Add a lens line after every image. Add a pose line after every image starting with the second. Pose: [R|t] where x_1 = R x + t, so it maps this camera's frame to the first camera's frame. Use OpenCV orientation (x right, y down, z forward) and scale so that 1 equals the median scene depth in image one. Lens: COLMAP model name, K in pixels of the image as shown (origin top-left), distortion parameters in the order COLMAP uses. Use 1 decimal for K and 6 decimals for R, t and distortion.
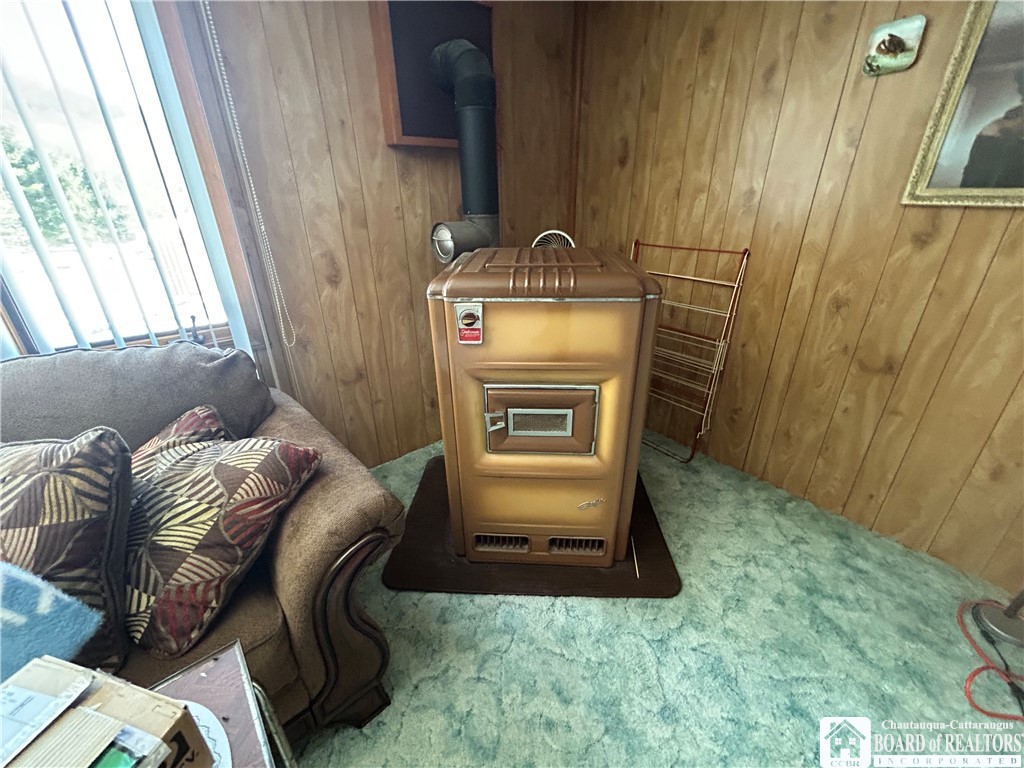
lens RADIAL K [[412.3, 0, 513.0], [0, 412.3, 378.7], [0, 0, 1]] dist [-0.001291, 0.000403]
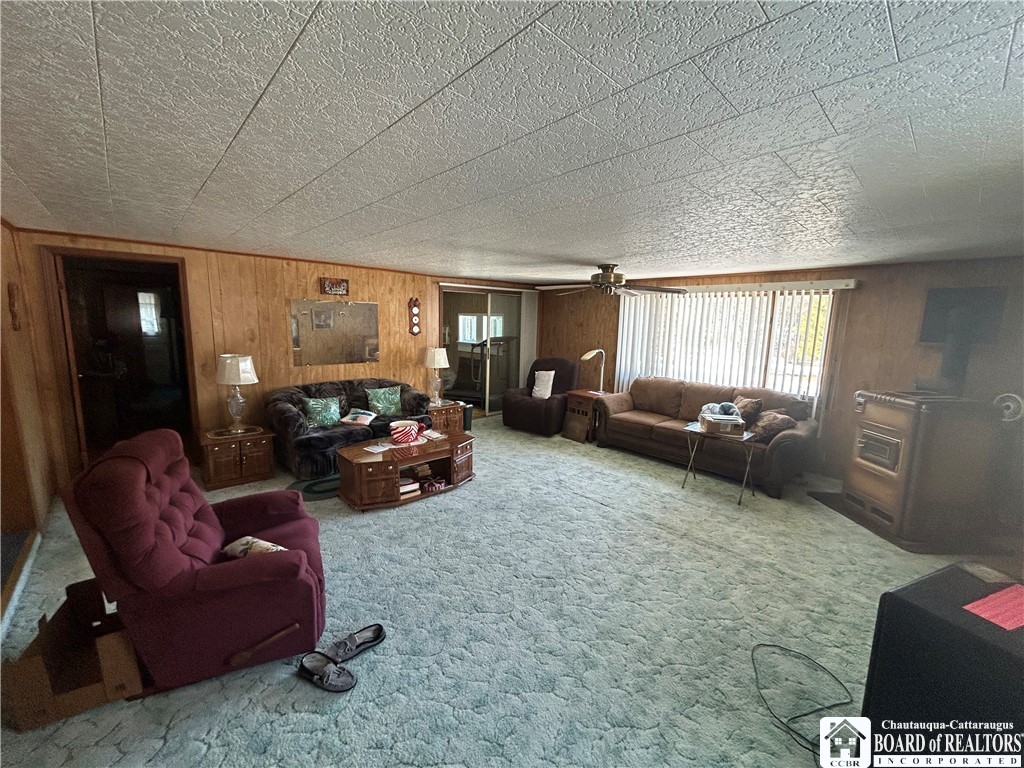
lens RADIAL K [[412.3, 0, 512.0], [0, 412.3, 383.3], [0, 0, 1]] dist [-0.001291, 0.000403]
pose [[0.060196, 0.166706, -0.984167, 2.050786], [-0.430154, 0.894041, 0.125129, 0.338183], [0.900746, 0.415812, 0.125527, -1.345808]]
